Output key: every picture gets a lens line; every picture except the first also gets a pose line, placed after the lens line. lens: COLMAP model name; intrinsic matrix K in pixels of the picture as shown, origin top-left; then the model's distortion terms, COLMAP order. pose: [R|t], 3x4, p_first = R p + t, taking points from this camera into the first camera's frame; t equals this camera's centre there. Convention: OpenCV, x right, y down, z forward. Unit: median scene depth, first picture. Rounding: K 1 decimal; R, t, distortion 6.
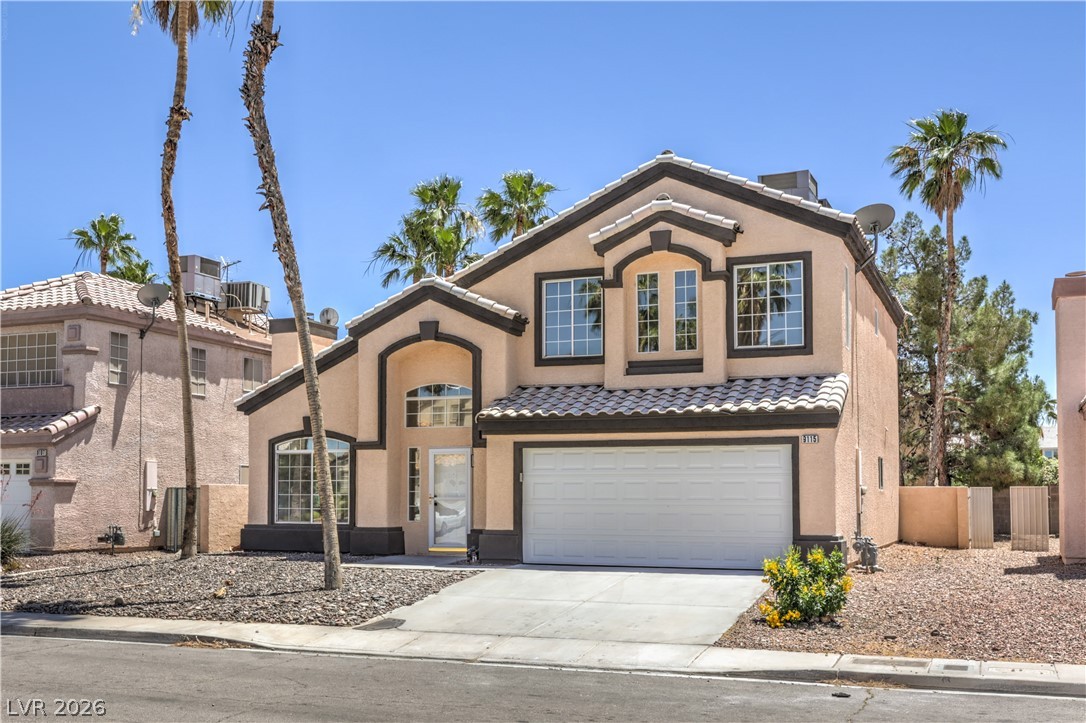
lens RADIAL K [[1063.0, 0, 543.0], [0, 1063.0, 361.5], [0, 0, 1]] dist [-0.004248, 0.003963]
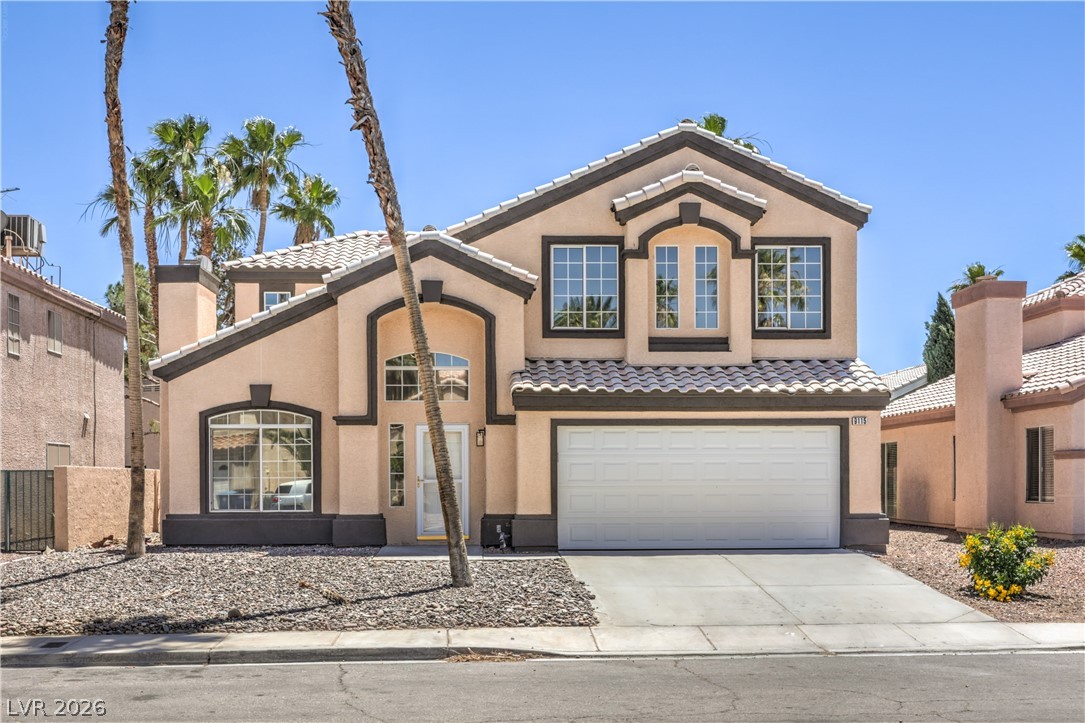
lens RADIAL K [[1075.8, 0, 539.7], [0, 1075.8, 406.5], [0, 0, 1]] dist [-0.004454, 0.006205]
pose [[0.916646, 0.021460, 0.399123, -0.394352], [-0.044703, 0.997797, 0.049017, 0.019225], [-0.397192, -0.062774, 0.915586, 0.149342]]
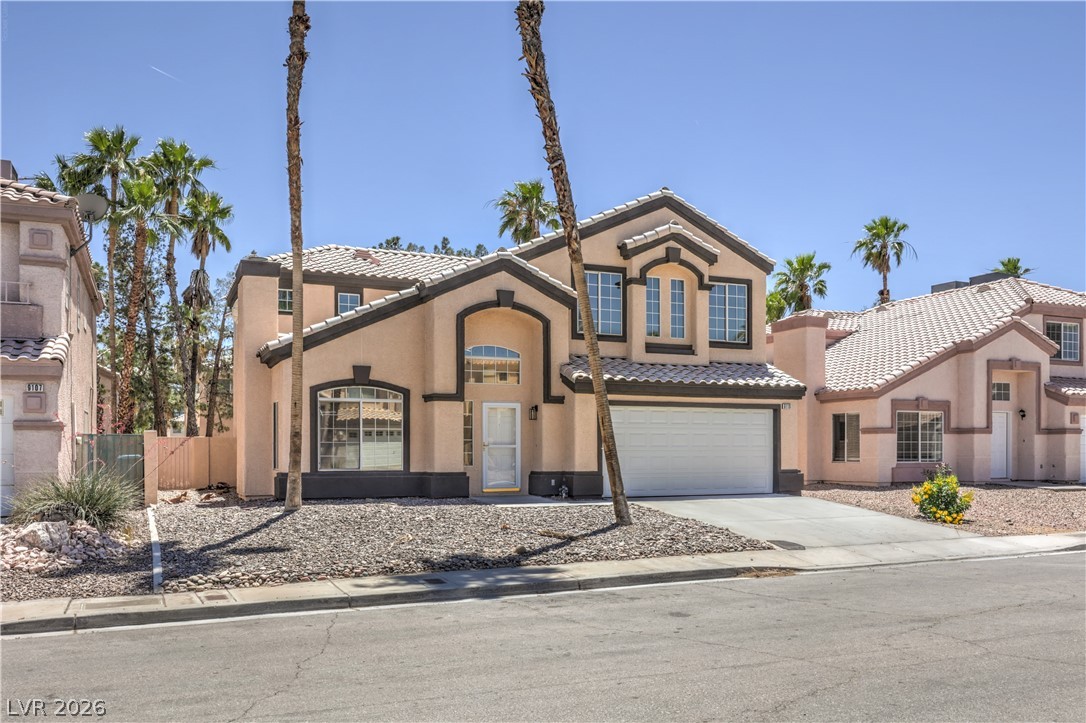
lens RADIAL K [[798.3, 0, 546.5], [0, 798.3, 392.8], [0, 0, 1]] dist [-0.002556, -0.001017]
pose [[0.728224, 0.045793, 0.683808, -0.680174], [-0.085339, 0.996059, 0.024178, 0.048614], [-0.680006, -0.075963, 0.729261, 0.355419]]
